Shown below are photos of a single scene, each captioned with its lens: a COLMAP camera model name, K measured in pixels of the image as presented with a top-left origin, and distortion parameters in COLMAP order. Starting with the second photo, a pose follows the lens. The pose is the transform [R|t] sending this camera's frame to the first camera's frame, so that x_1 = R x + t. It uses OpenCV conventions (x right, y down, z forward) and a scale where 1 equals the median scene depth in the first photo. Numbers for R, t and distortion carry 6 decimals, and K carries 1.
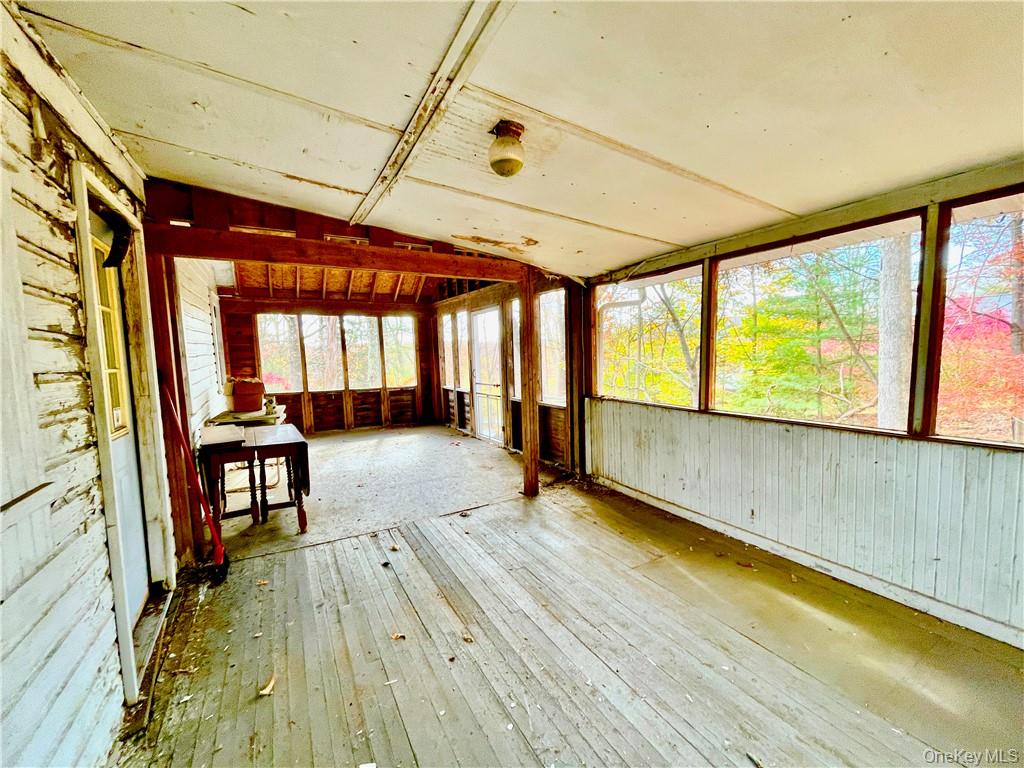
lens RADIAL K [[412.2, 0, 511.1], [0, 412.2, 387.7], [0, 0, 1]] dist [-0.007410, 0.000353]
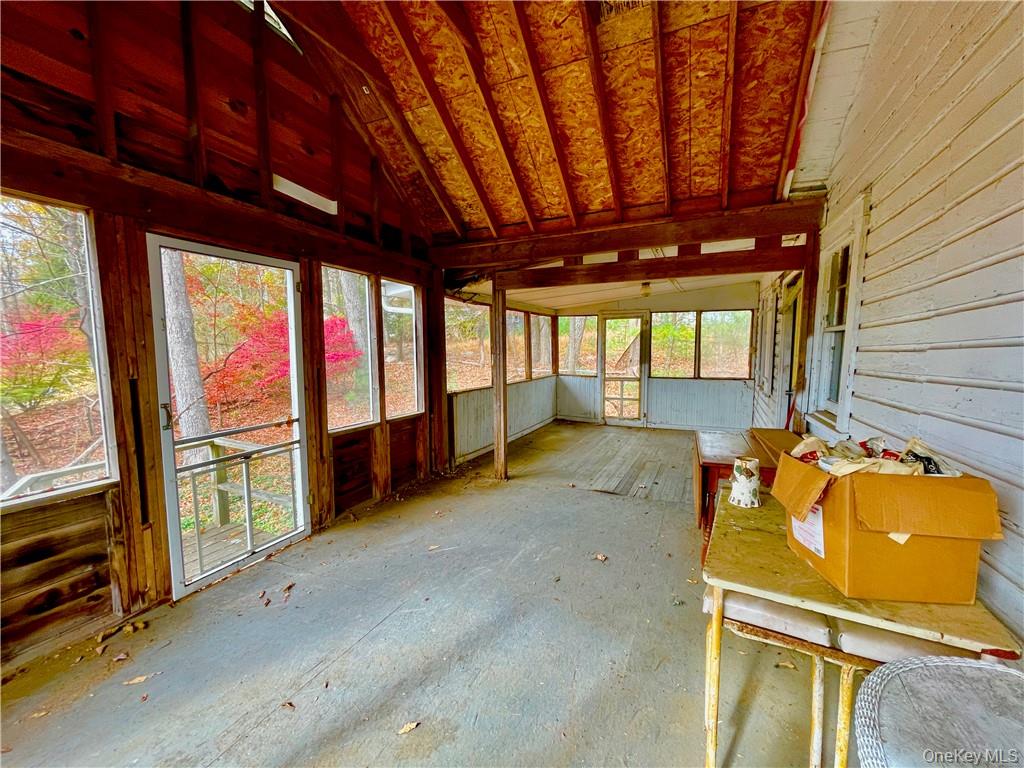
lens RADIAL K [[412.2, 0, 511.1], [0, 412.2, 387.7], [0, 0, 1]] dist [-0.007410, 0.000353]
pose [[-0.568114, -0.048662, 0.821510, -1.138197], [0.087848, 0.988960, 0.119332, -0.157028], [-0.818248, 0.139962, -0.557567, 2.043441]]
